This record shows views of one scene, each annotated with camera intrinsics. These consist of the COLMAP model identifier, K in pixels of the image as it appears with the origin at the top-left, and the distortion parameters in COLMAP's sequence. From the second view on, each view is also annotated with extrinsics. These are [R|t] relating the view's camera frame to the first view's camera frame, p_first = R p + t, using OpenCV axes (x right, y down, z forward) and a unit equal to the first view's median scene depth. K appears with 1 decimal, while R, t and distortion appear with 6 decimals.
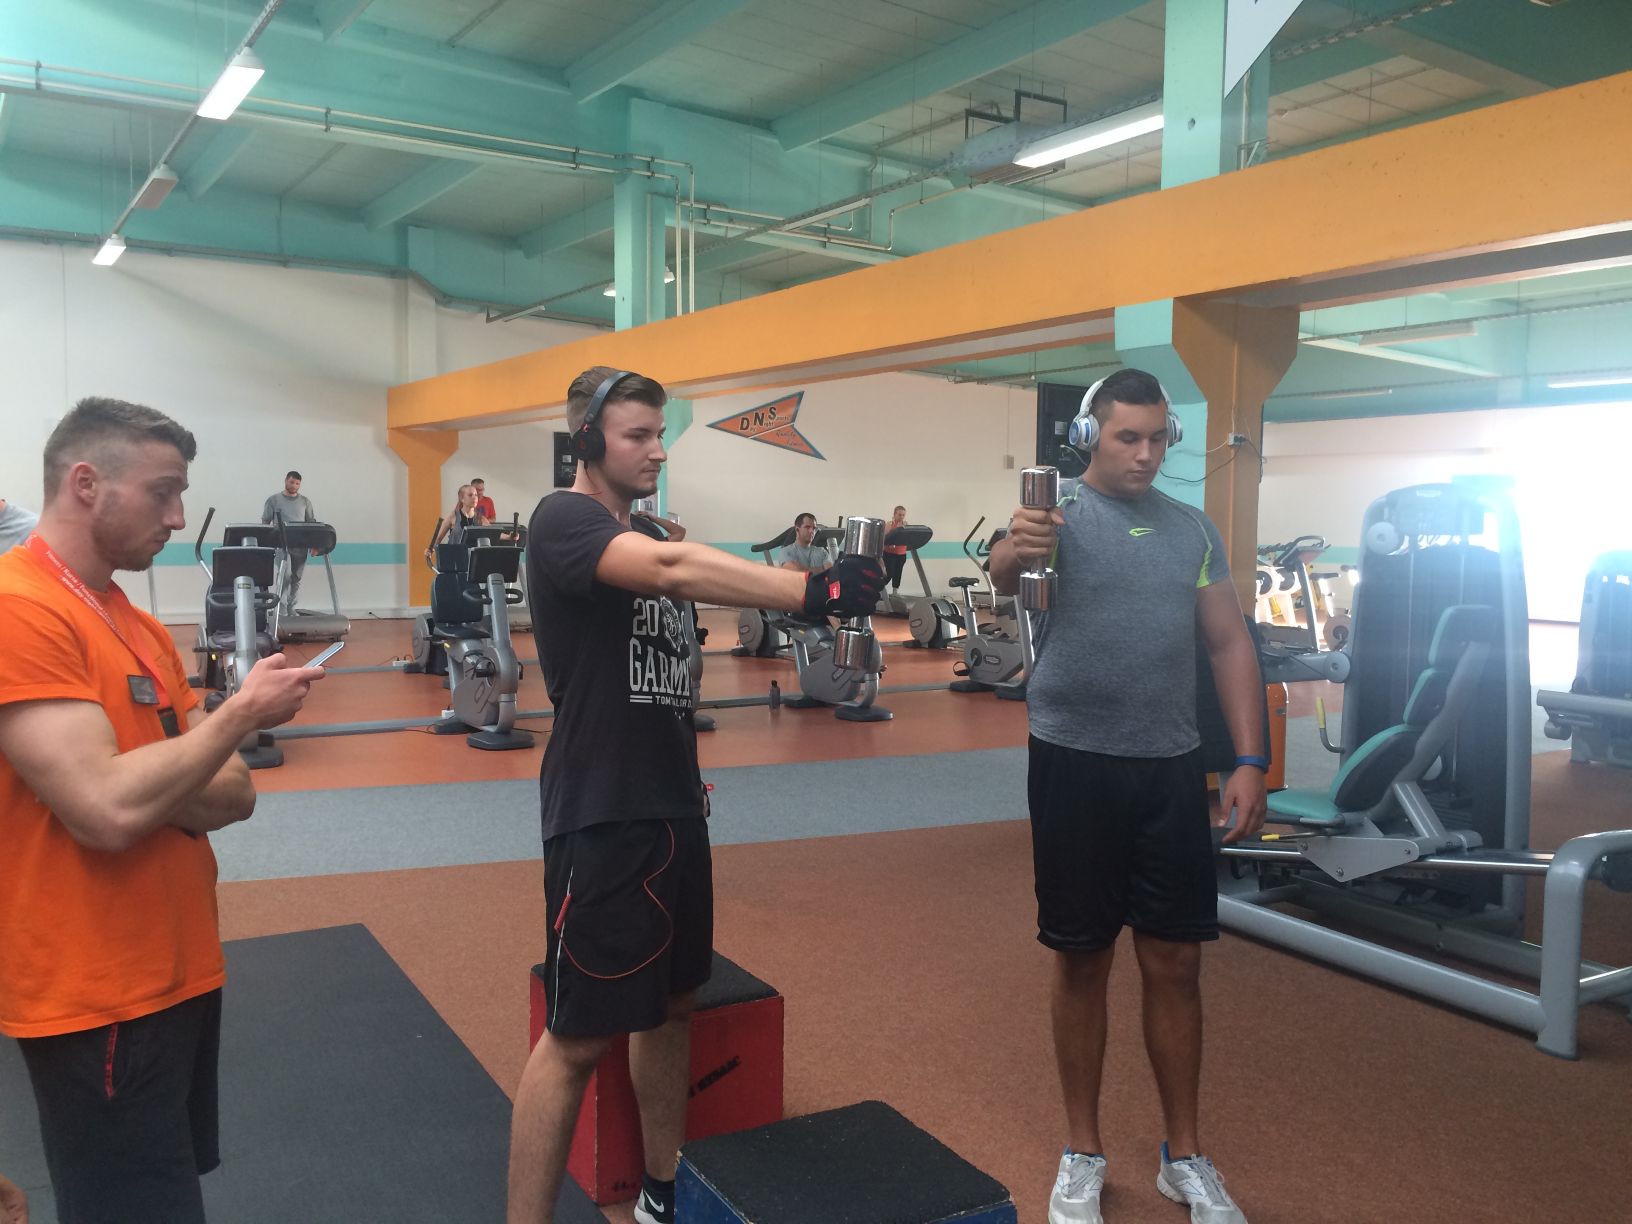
lens RADIAL K [[1410.8, 0, 815.9], [0, 1410.8, 611.9], [0, 0, 1]] dist [0.082250, -0.095562]
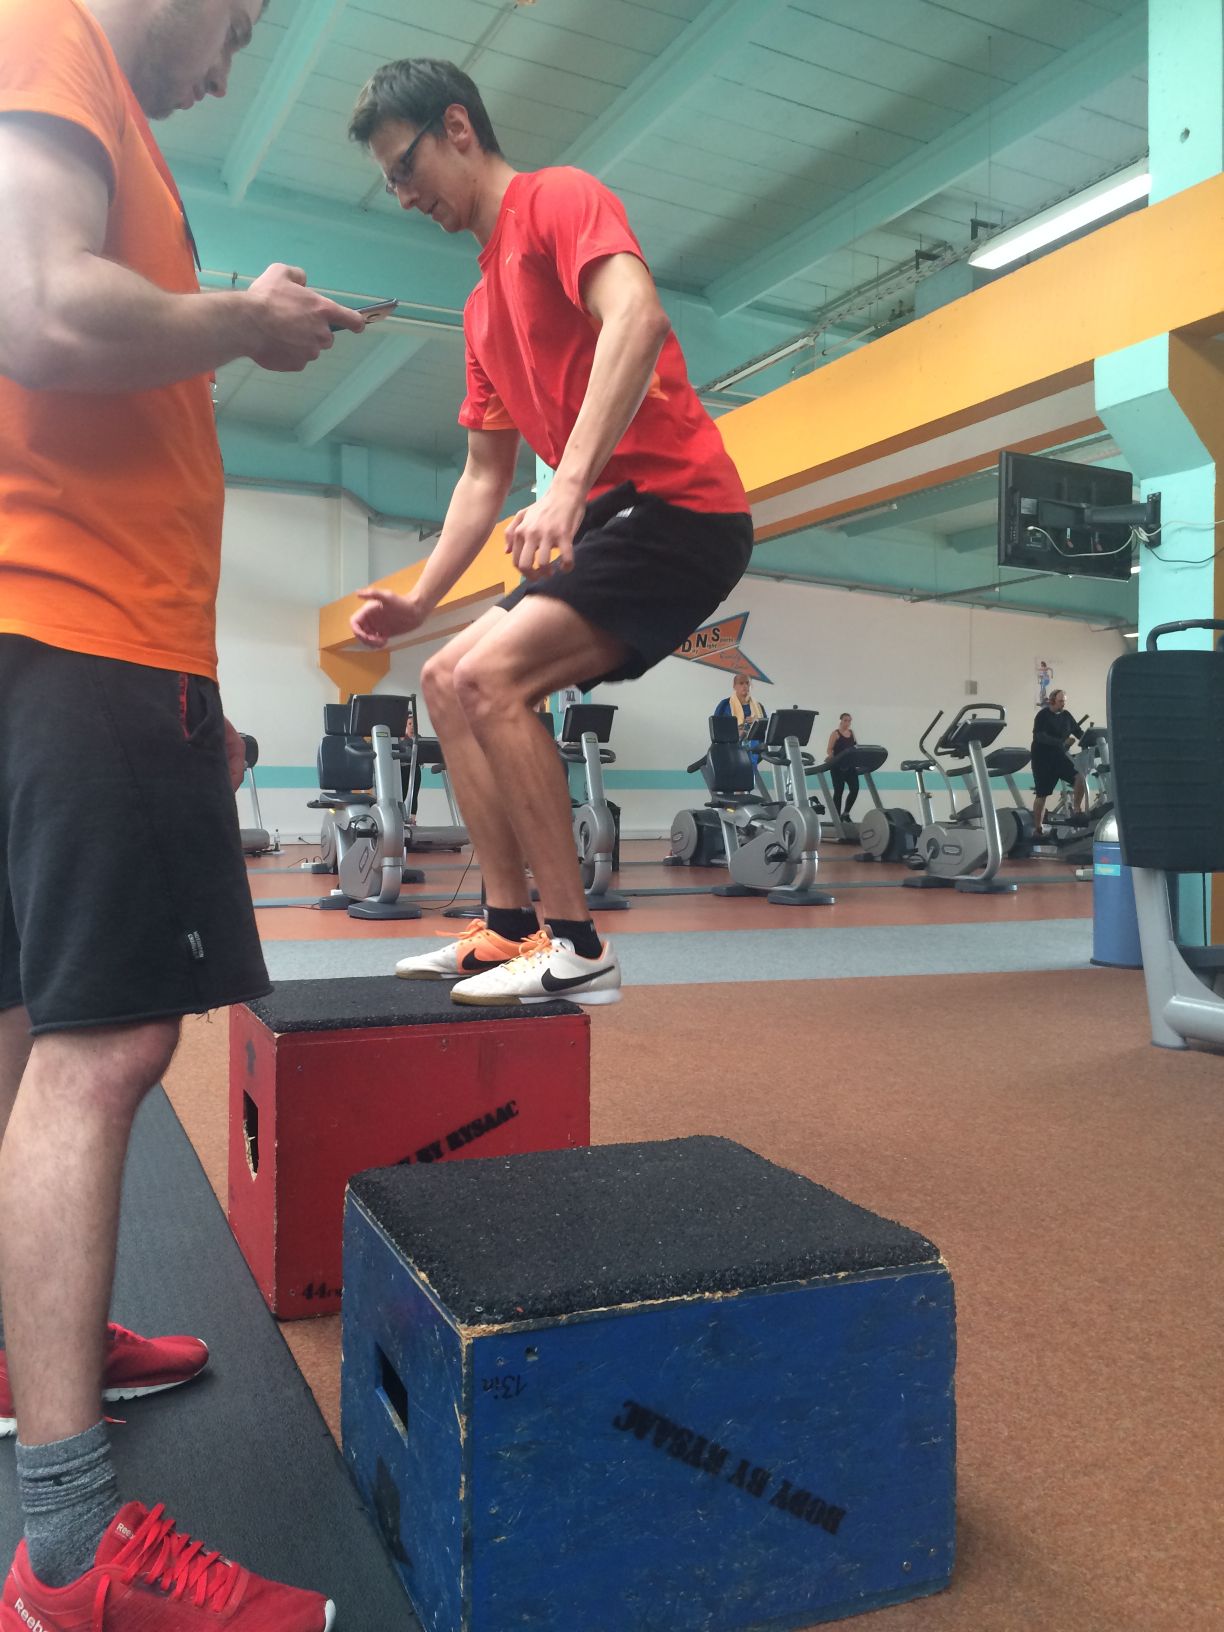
lens RADIAL K [[1410.8, 0, 610.9], [0, 1410.8, 814.7], [0, 0, 1]] dist [0.082250, -0.095562]
pose [[0.993160, -0.007615, -0.116516, 0.016826], [0.001301, 0.998531, -0.054170, 0.058797], [0.116757, 0.053648, 0.991710, 0.099428]]
